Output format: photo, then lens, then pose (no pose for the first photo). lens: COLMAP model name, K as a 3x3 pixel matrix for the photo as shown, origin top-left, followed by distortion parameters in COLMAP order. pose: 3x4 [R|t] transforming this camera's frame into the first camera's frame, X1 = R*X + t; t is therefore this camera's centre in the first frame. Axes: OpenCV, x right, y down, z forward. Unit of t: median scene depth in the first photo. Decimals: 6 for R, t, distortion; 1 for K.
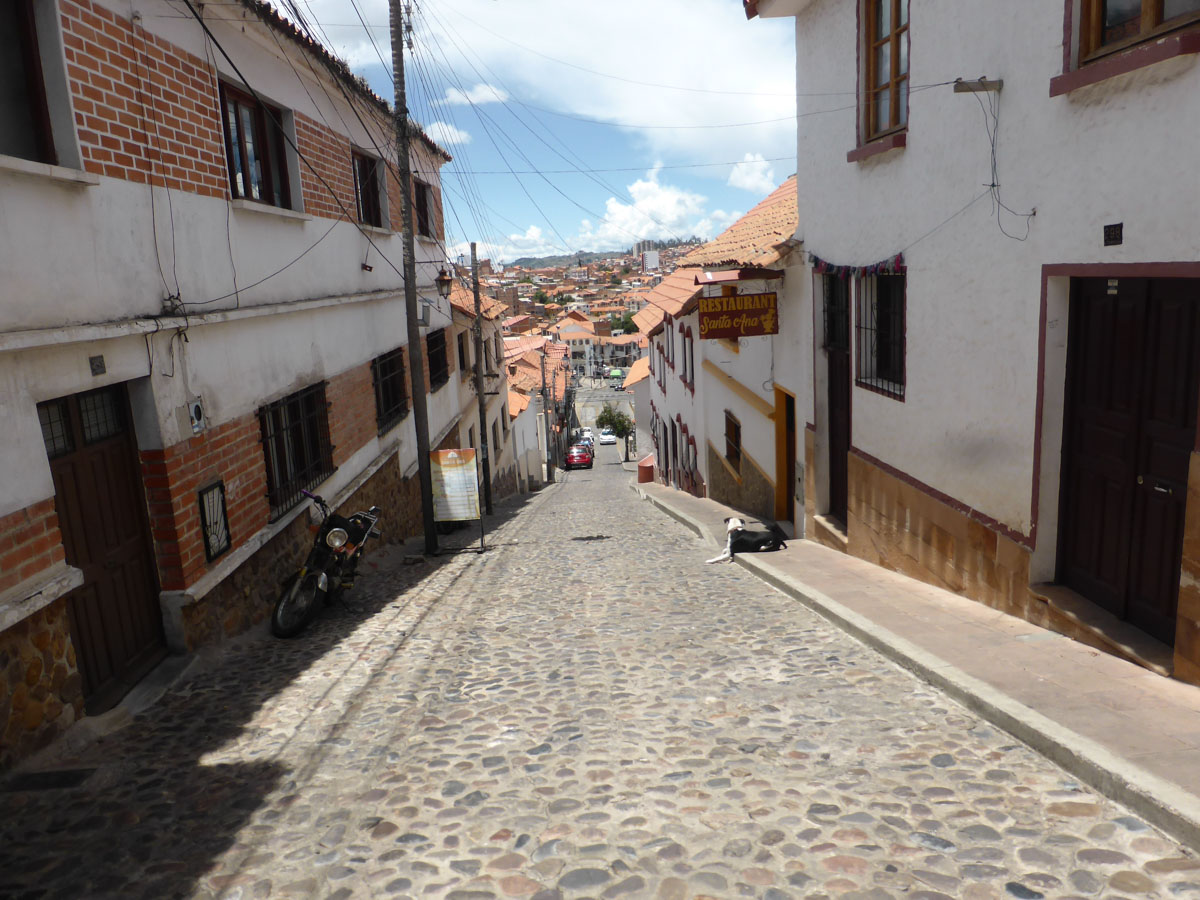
lens RADIAL K [[876.5, 0, 601.0], [0, 876.5, 456.8], [0, 0, 1]] dist [-0.089039, 0.094088]
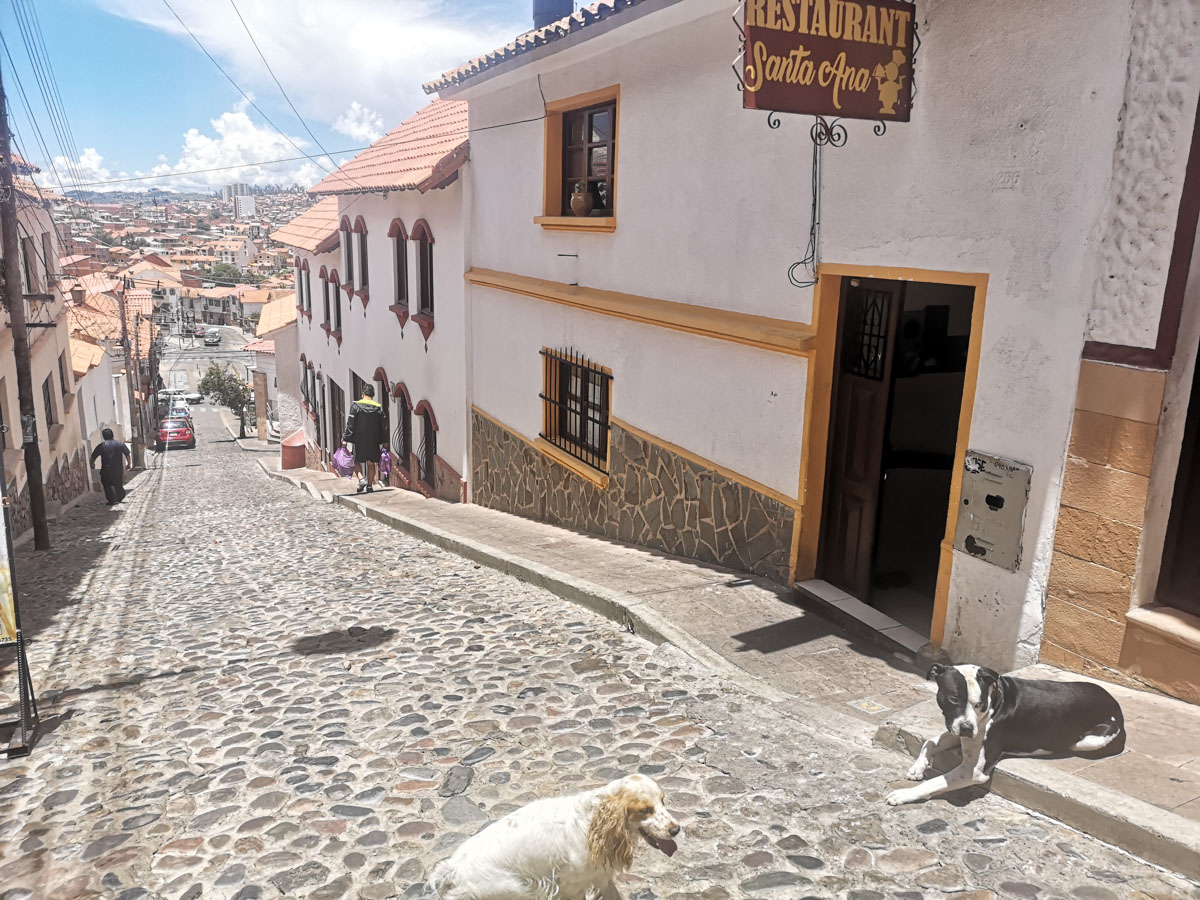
lens RADIAL K [[909.3, 0, 600.0], [0, 909.3, 450.0], [0, 0, 1]] dist [0.094240, -0.131582]
pose [[0.912679, -0.019543, 0.408209, -0.009136], [0.010392, 0.999643, 0.024625, -0.000718], [-0.408544, -0.018233, 0.912556, 0.068451]]
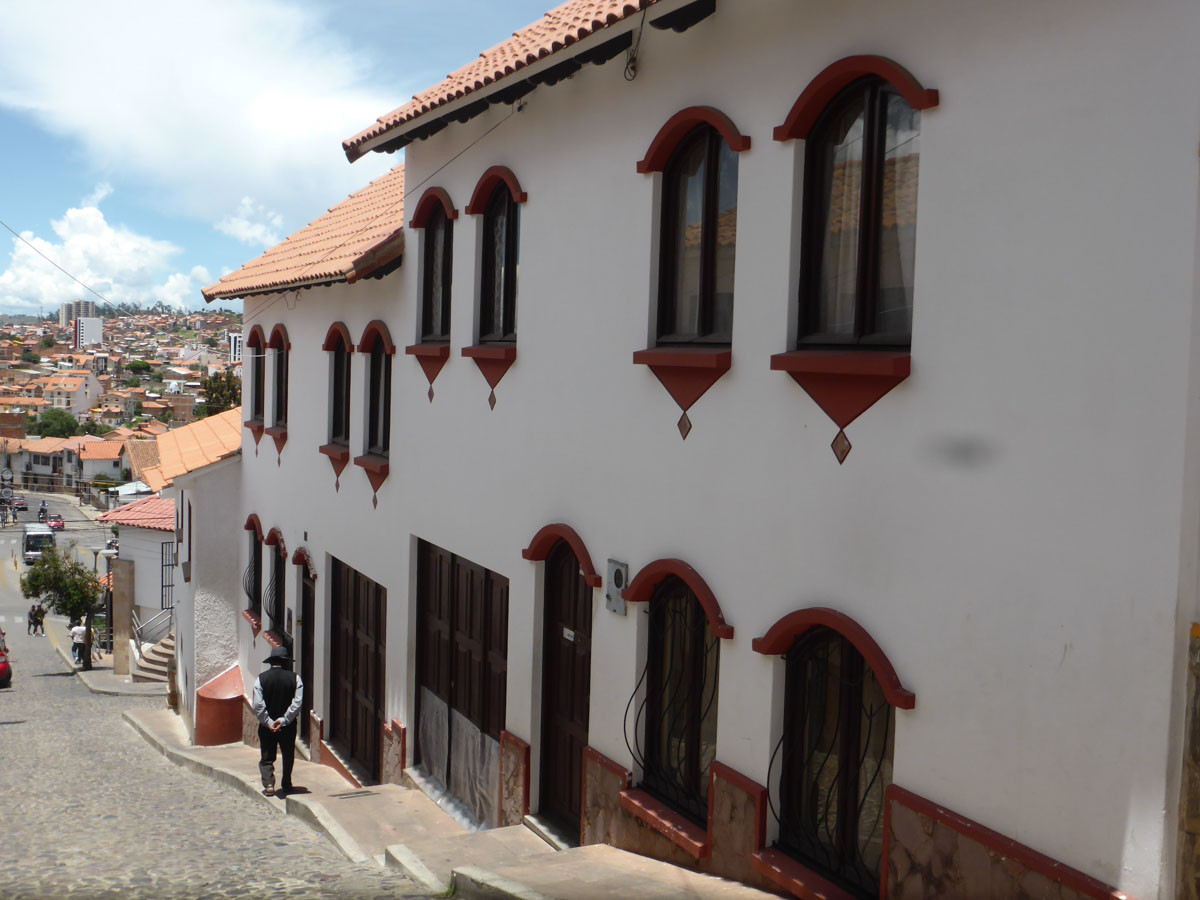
lens RADIAL K [[1340.0, 0, 600.0], [0, 1340.0, 450.0], [0, 0, 1]] dist [-0.073653, 0.008974]
pose [[0.907535, 0.055784, 0.416256, -0.013811], [0.006746, 0.989075, -0.147256, -0.003030], [-0.419923, 0.136448, 0.897244, 0.141906]]
